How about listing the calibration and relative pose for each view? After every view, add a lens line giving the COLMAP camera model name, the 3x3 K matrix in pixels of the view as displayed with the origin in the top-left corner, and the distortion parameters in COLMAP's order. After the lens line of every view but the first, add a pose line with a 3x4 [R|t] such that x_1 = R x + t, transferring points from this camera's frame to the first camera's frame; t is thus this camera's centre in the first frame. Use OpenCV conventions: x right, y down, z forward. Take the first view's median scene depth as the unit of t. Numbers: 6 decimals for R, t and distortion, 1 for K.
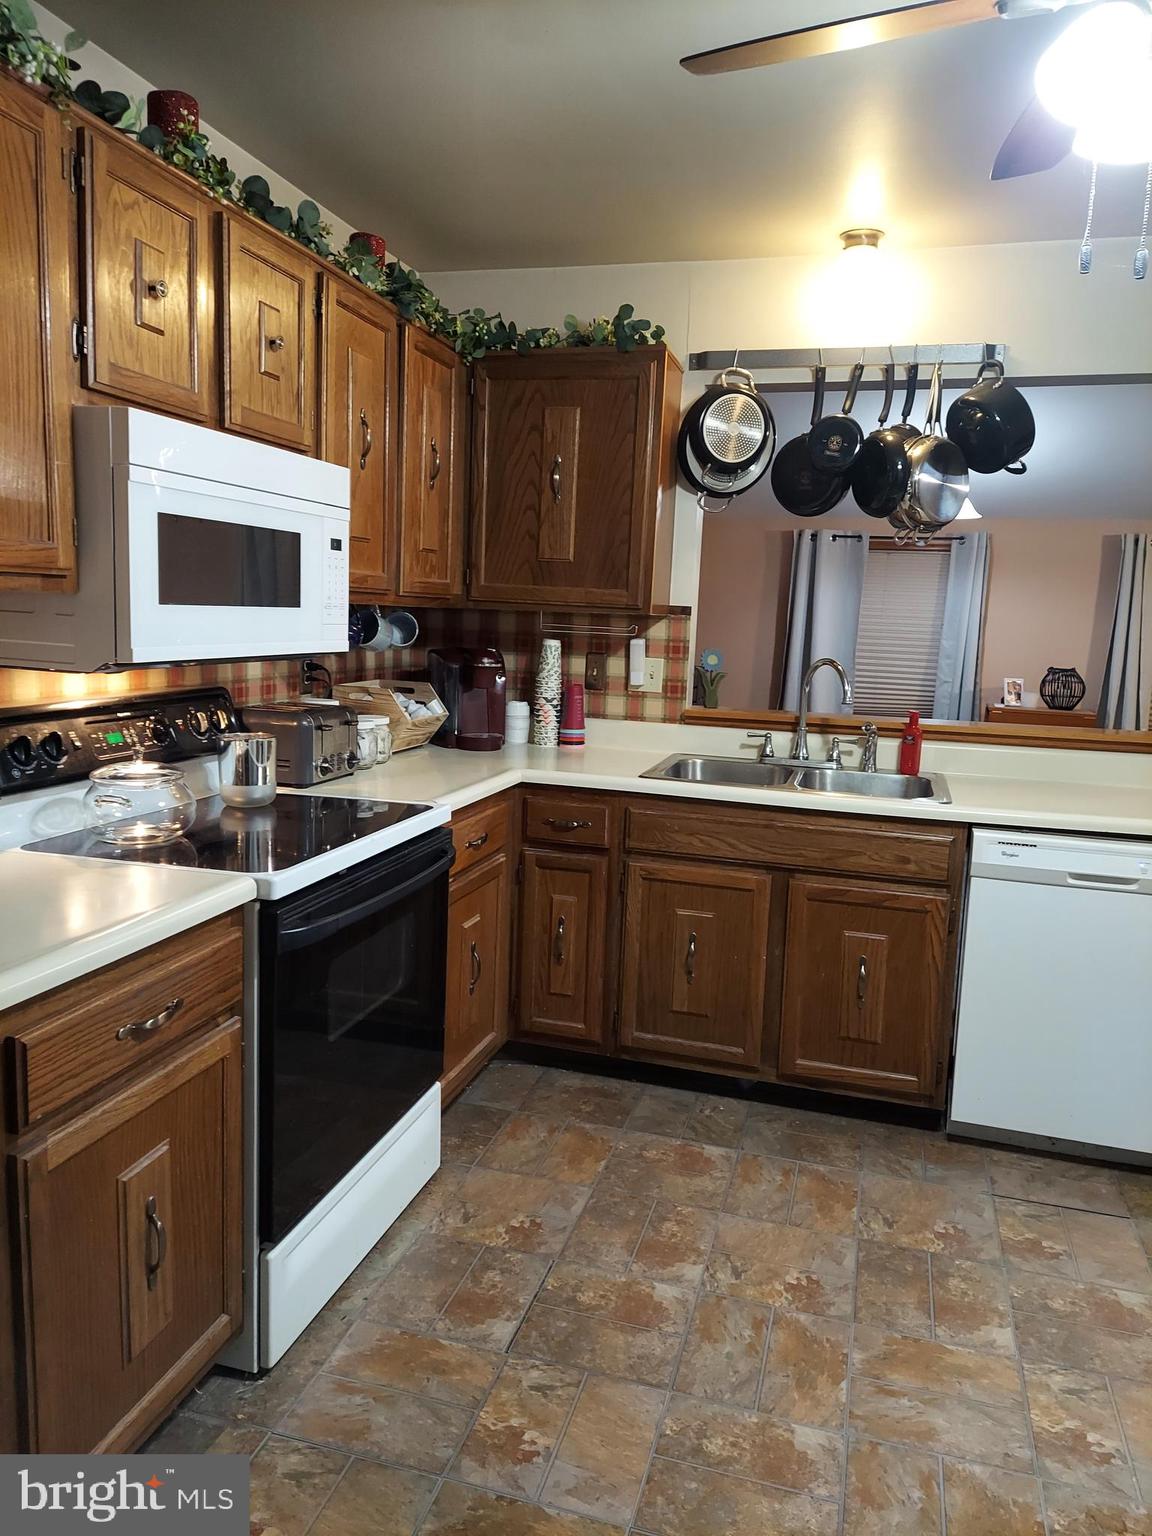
lens RADIAL K [[1088.3, 0, 576.0], [0, 1088.3, 768.0], [0, 0, 1]] dist [0.002396, 0.002972]
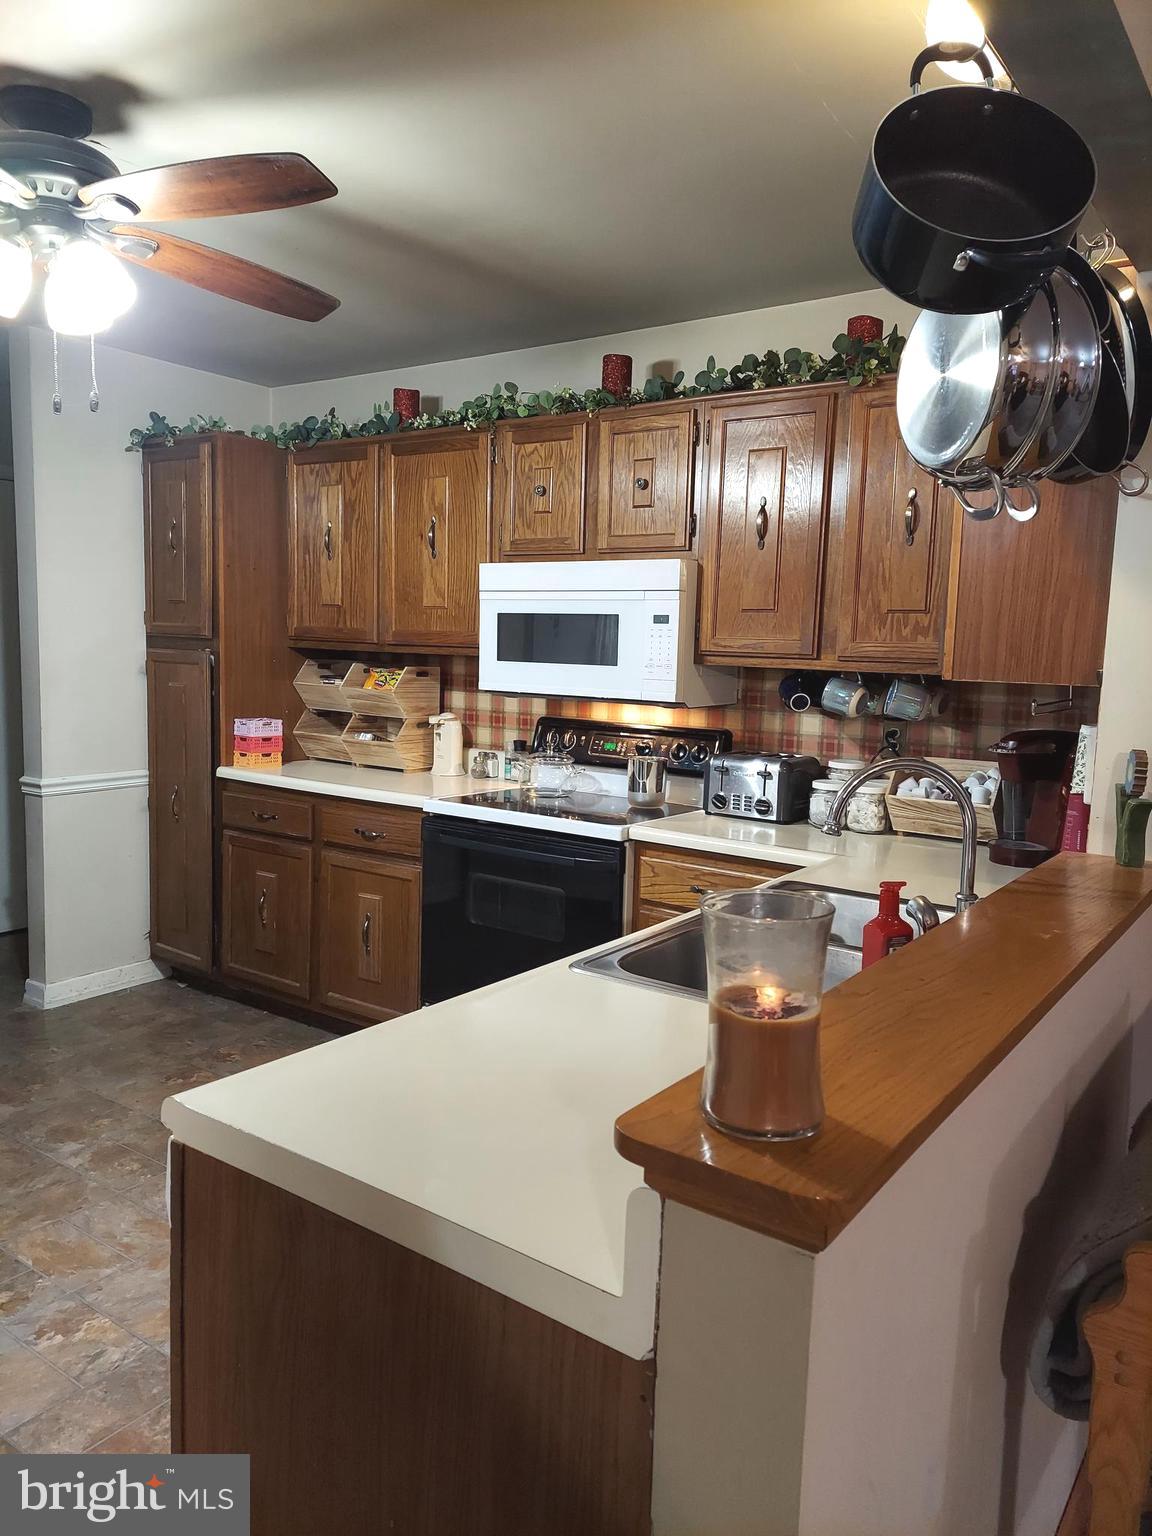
lens RADIAL K [[1085.0, 0, 576.0], [0, 1085.0, 768.0], [0, 0, 1]] dist [0.113481, -0.122899]
pose [[-0.325269, 0.057010, -0.943901, 1.315044], [-0.179920, 0.976216, 0.120963, -0.211576], [0.928347, 0.209172, -0.307276, 1.668880]]
